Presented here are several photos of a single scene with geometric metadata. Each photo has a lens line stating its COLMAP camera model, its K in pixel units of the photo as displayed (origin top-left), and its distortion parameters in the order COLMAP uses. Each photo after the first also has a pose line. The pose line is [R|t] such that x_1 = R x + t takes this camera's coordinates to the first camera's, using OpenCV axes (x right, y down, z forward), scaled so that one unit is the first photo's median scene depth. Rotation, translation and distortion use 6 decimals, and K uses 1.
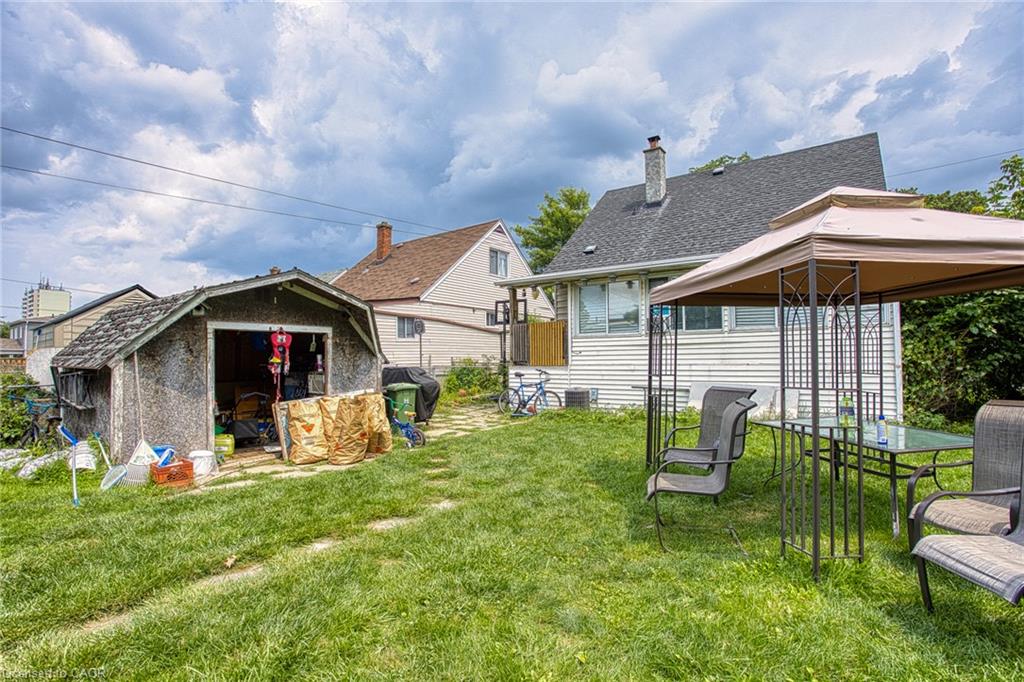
lens RADIAL K [[494.3, 0, 512.2], [0, 494.3, 361.2], [0, 0, 1]] dist [-0.092314, 0.000062]
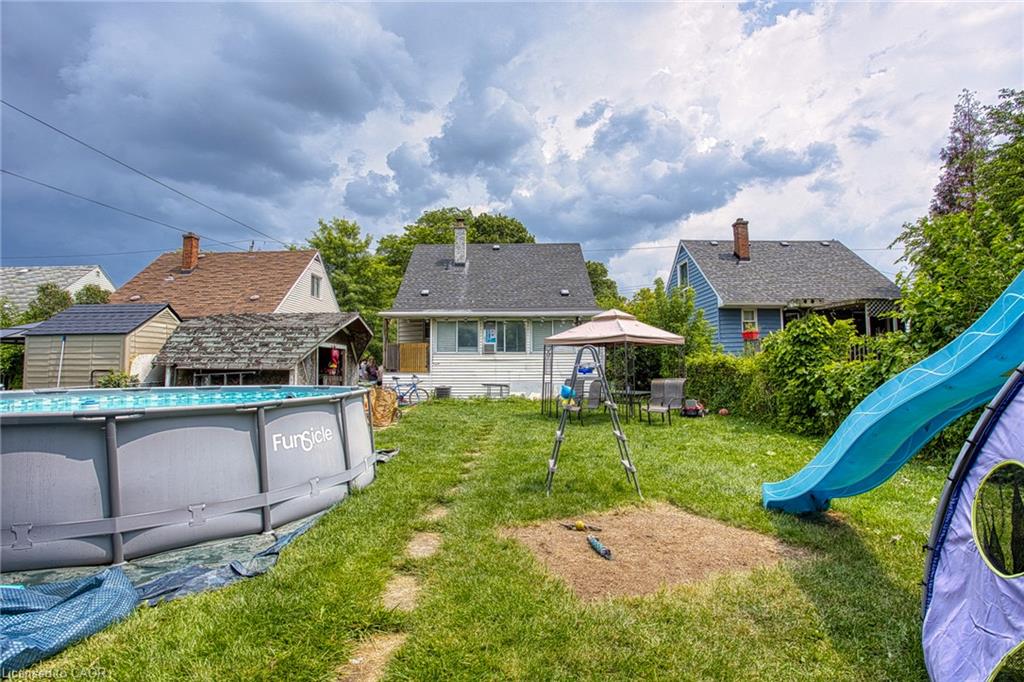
lens RADIAL K [[494.3, 0, 512.2], [0, 494.3, 361.2], [0, 0, 1]] dist [-0.092314, 0.000062]
pose [[0.812320, 0.019433, 0.582889, -0.559883], [-0.006122, 0.999674, -0.024796, 0.010777], [-0.583180, 0.016574, 0.812174, -0.385896]]
